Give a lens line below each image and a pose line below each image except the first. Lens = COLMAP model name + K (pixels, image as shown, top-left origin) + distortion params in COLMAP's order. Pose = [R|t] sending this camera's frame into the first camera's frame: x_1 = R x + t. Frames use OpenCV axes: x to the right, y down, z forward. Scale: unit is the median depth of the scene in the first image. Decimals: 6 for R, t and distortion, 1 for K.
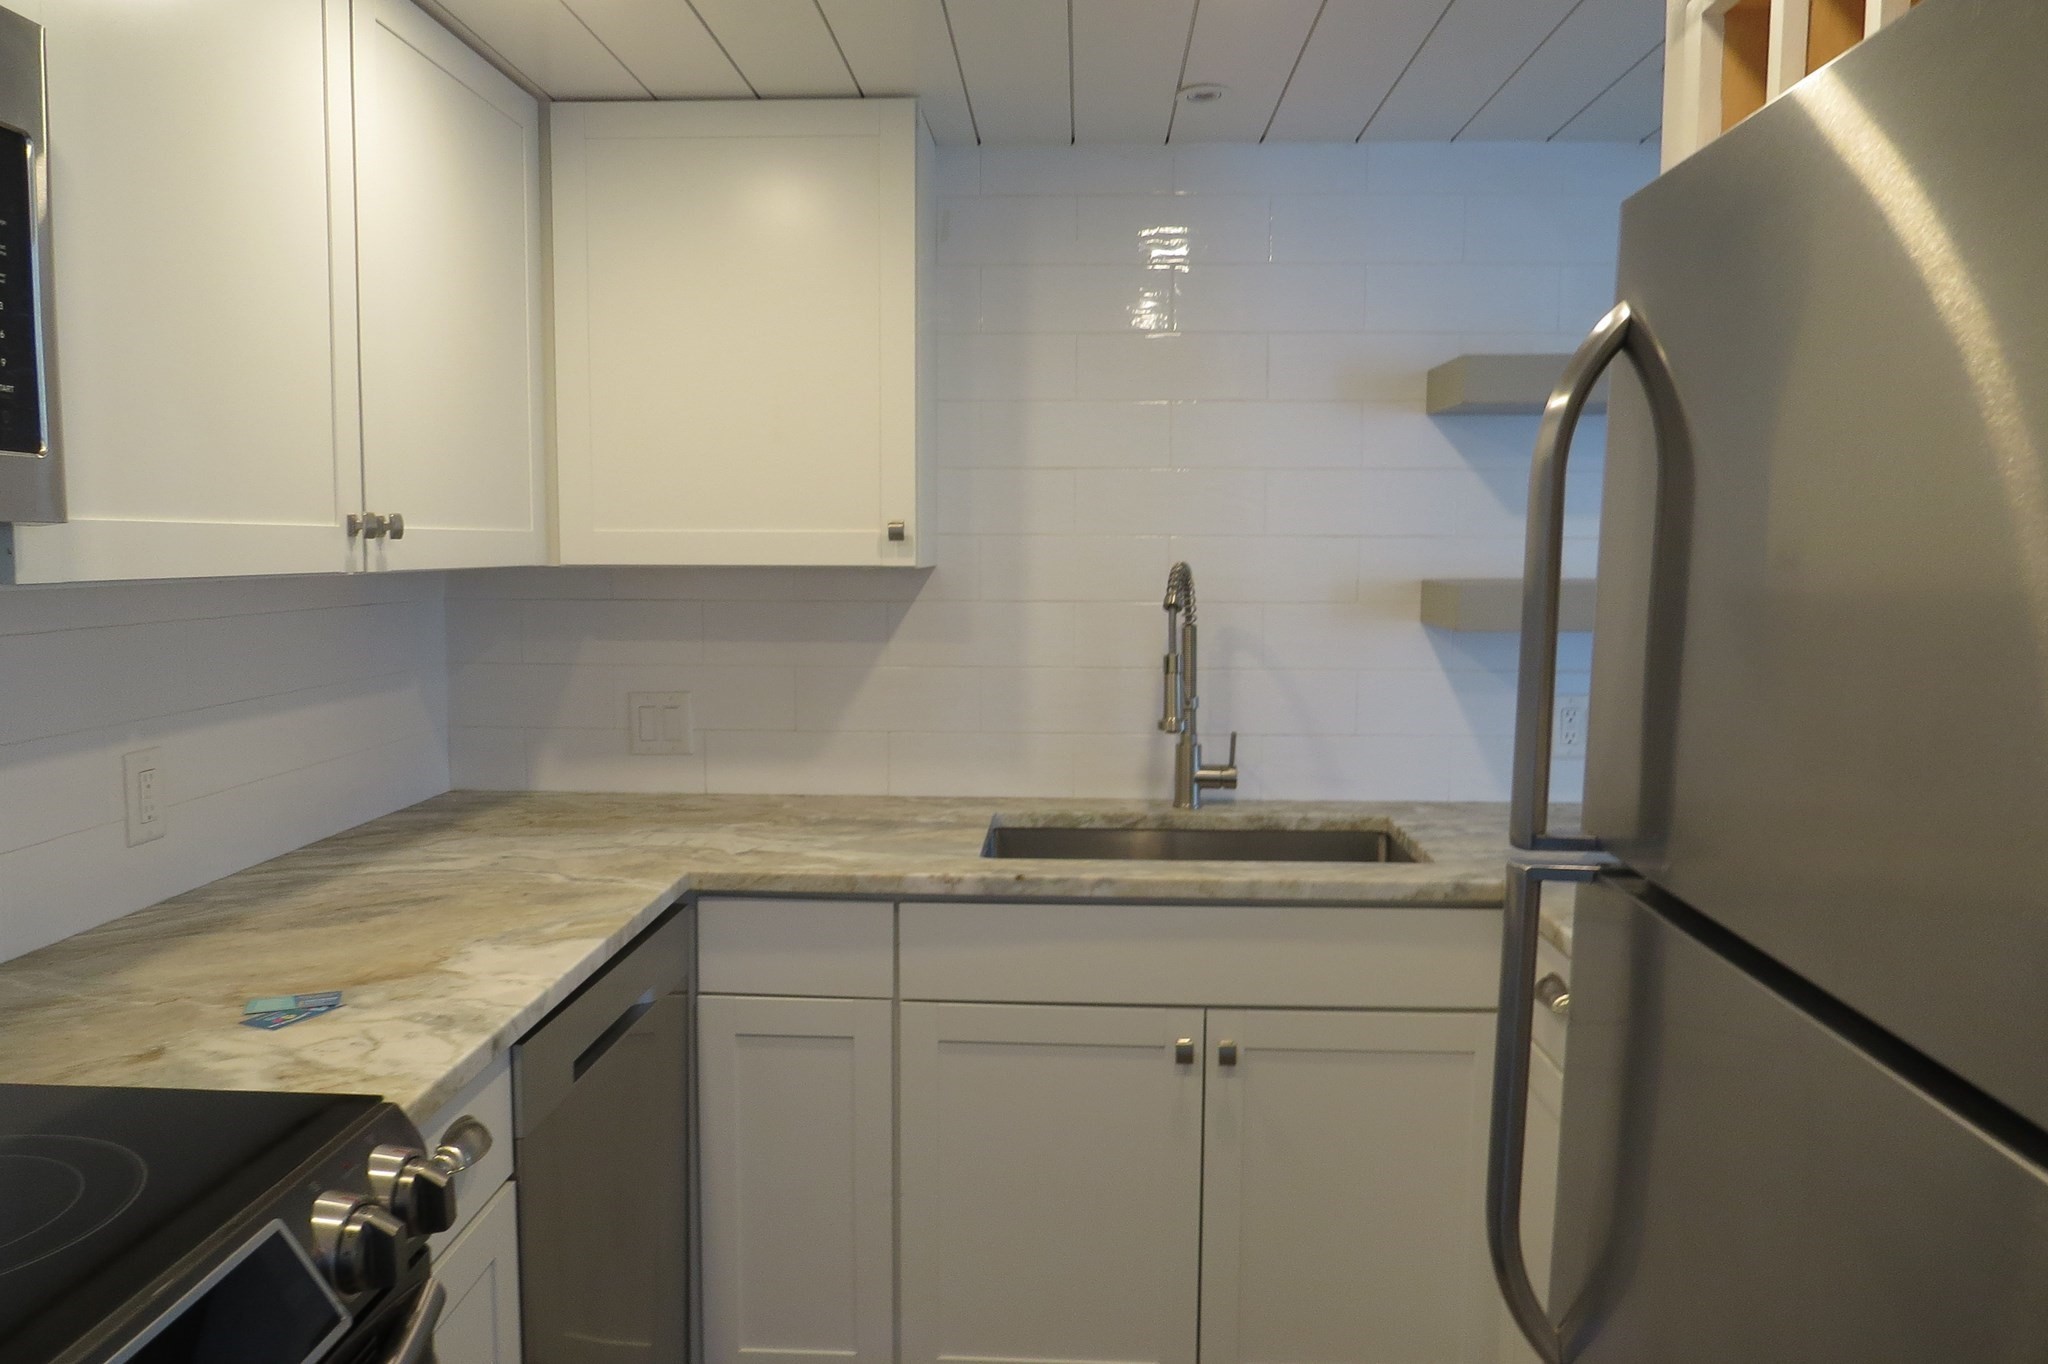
lens RADIAL K [[1466.5, 0, 1024.0], [0, 1466.5, 682.0], [0, 0, 1]] dist [-0.008748, -0.000985]
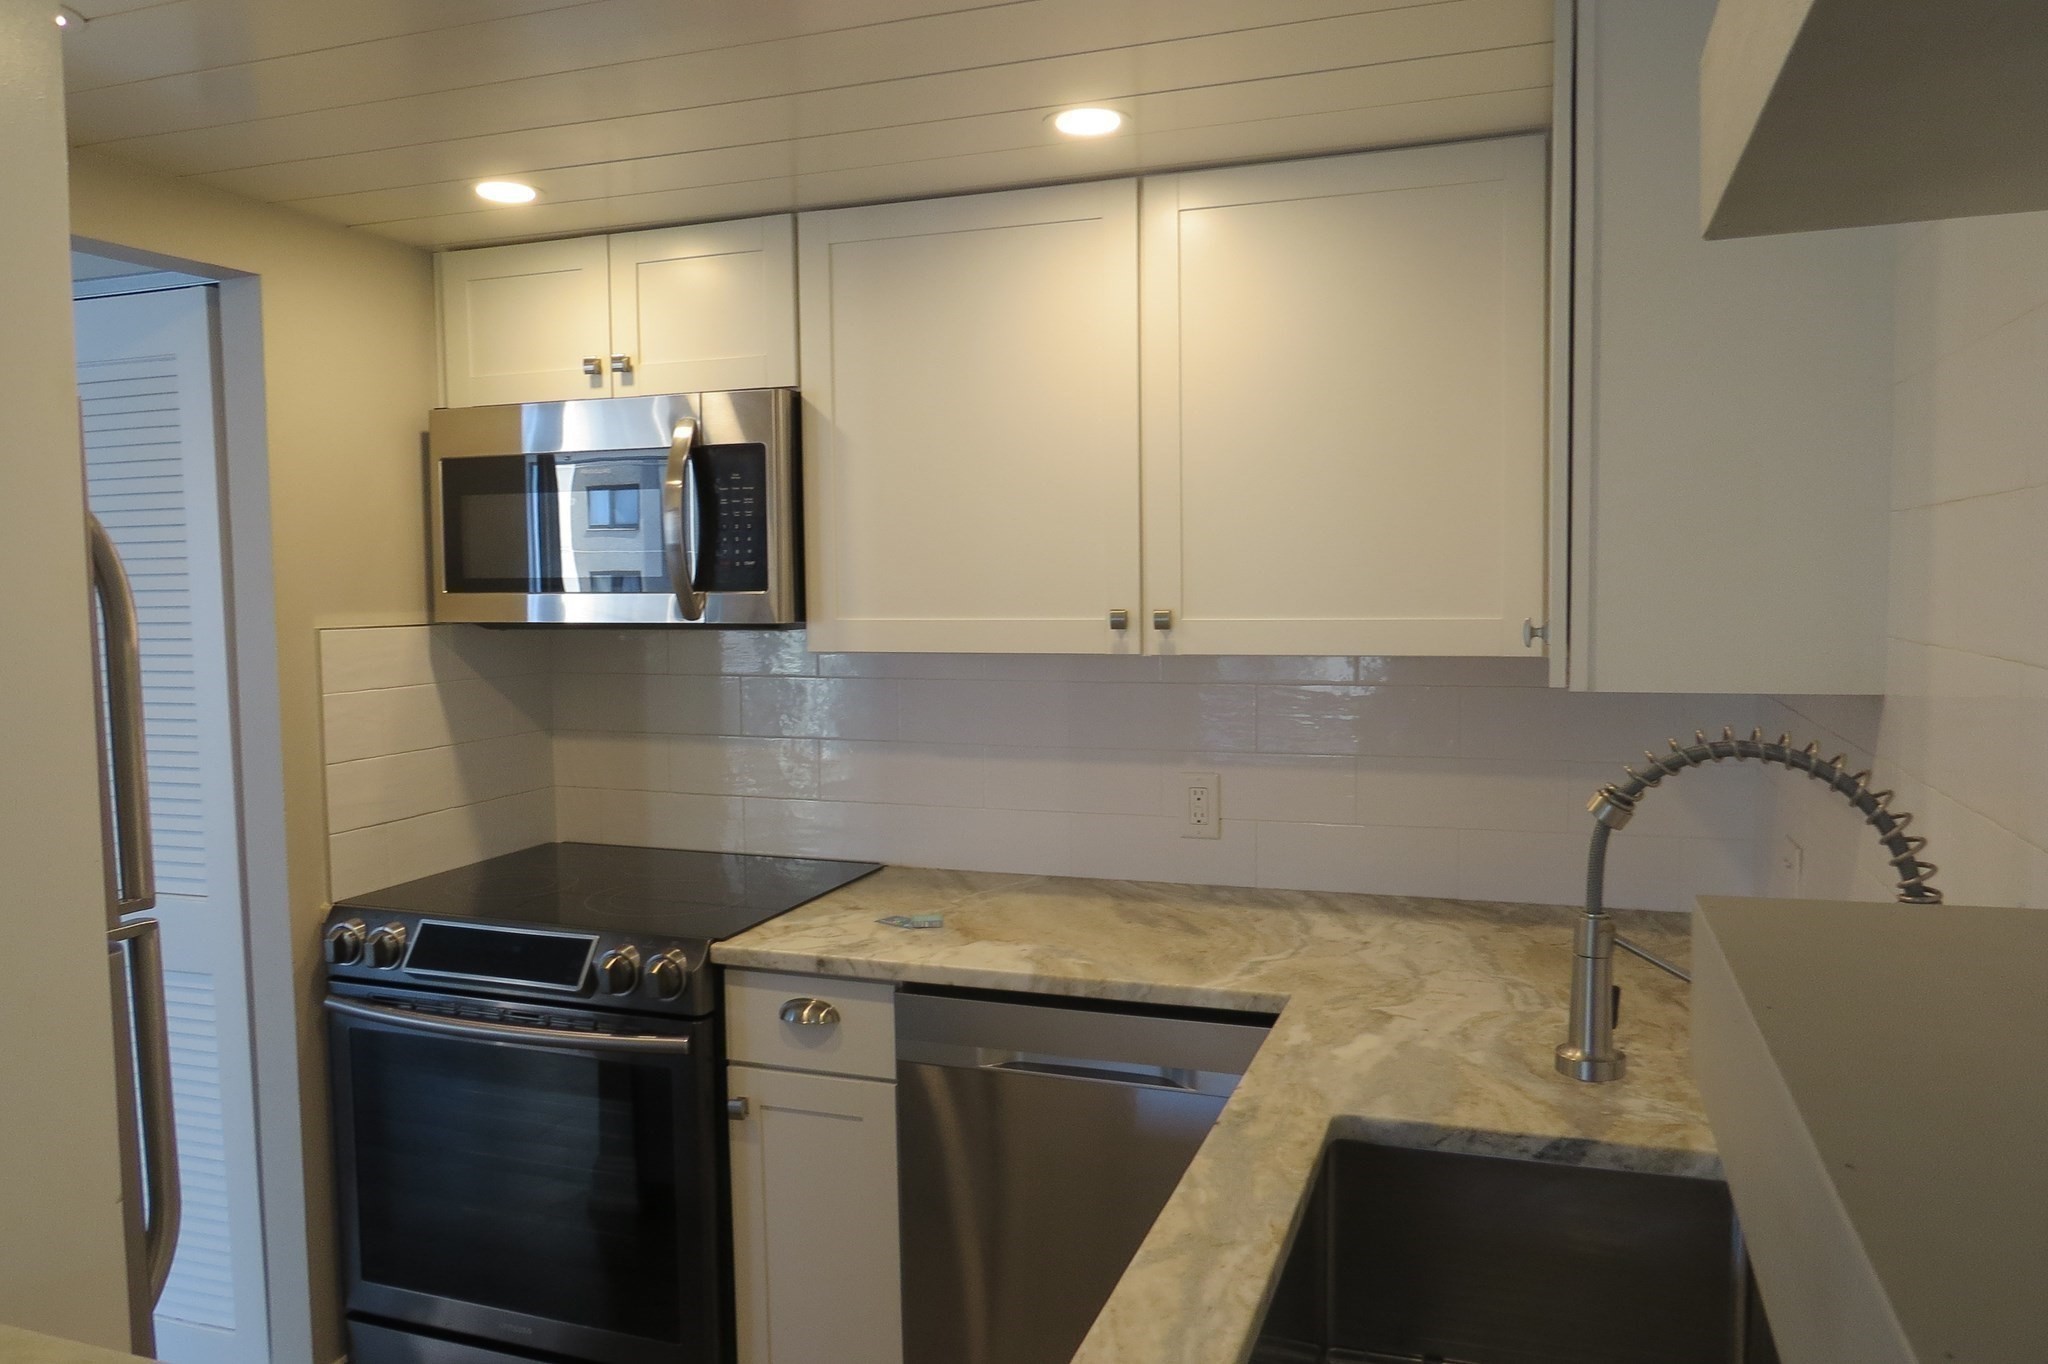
lens RADIAL K [[1466.5, 0, 1024.0], [0, 1466.5, 682.0], [0, 0, 1]] dist [-0.008748, -0.000985]
pose [[-0.307173, 0.030658, -0.951160, 0.819327], [-0.093549, 0.993667, 0.062239, -0.125149], [0.947044, 0.108099, -0.302360, 1.329923]]
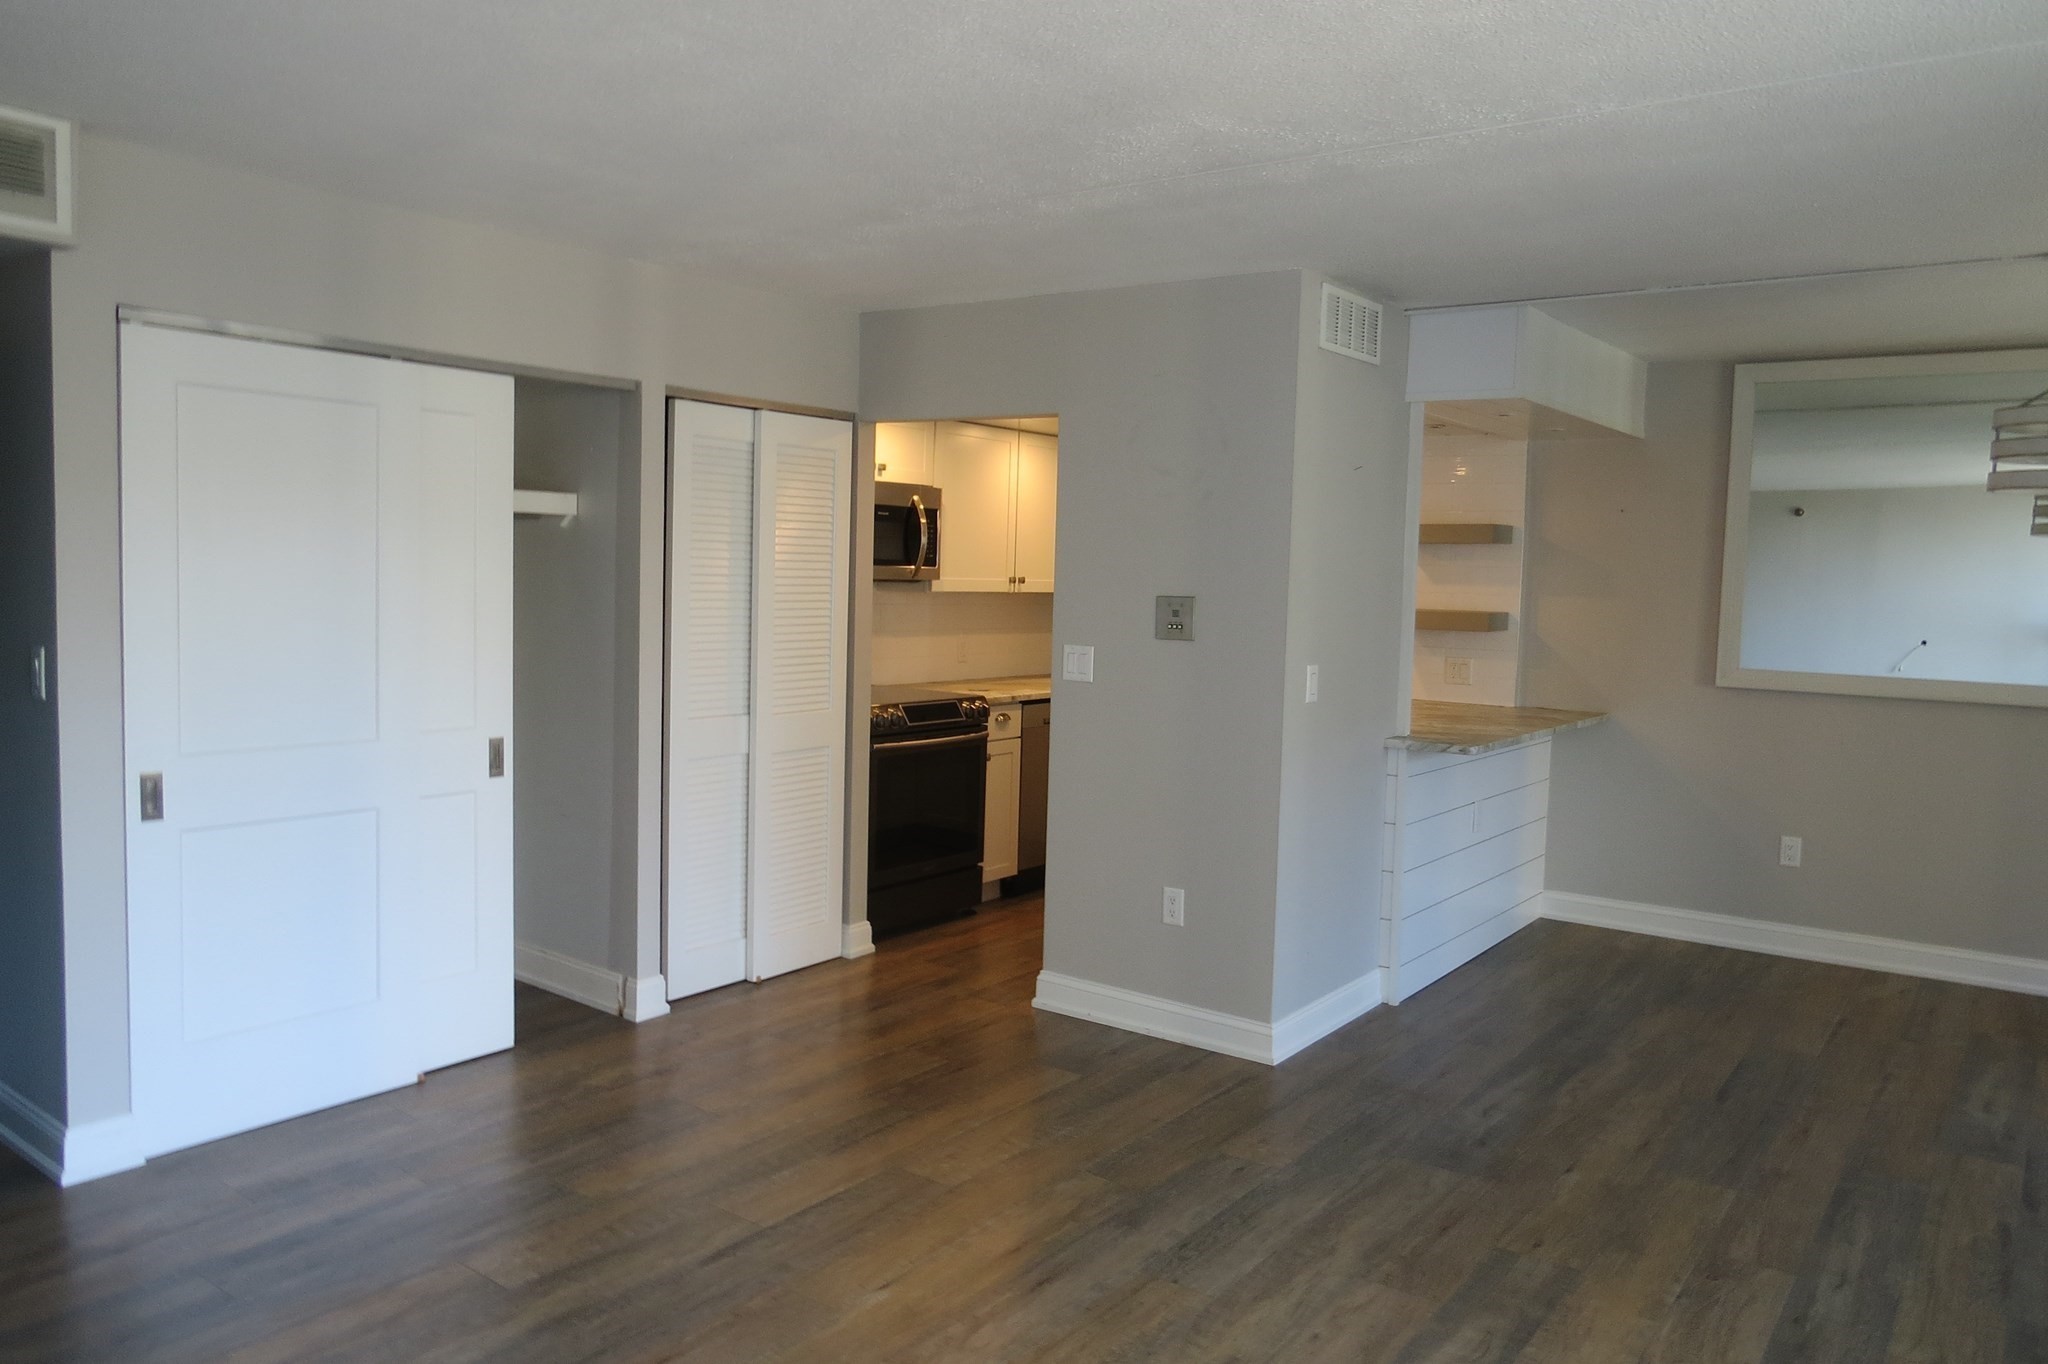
lens RADIAL K [[1466.5, 0, 1024.0], [0, 1466.5, 682.0], [0, 0, 1]] dist [-0.008748, -0.000985]
pose [[0.826663, 0.019960, -0.562343, 1.749495], [-0.042540, 0.998727, -0.027087, 0.264942], [0.561086, 0.046314, 0.826461, -2.158489]]
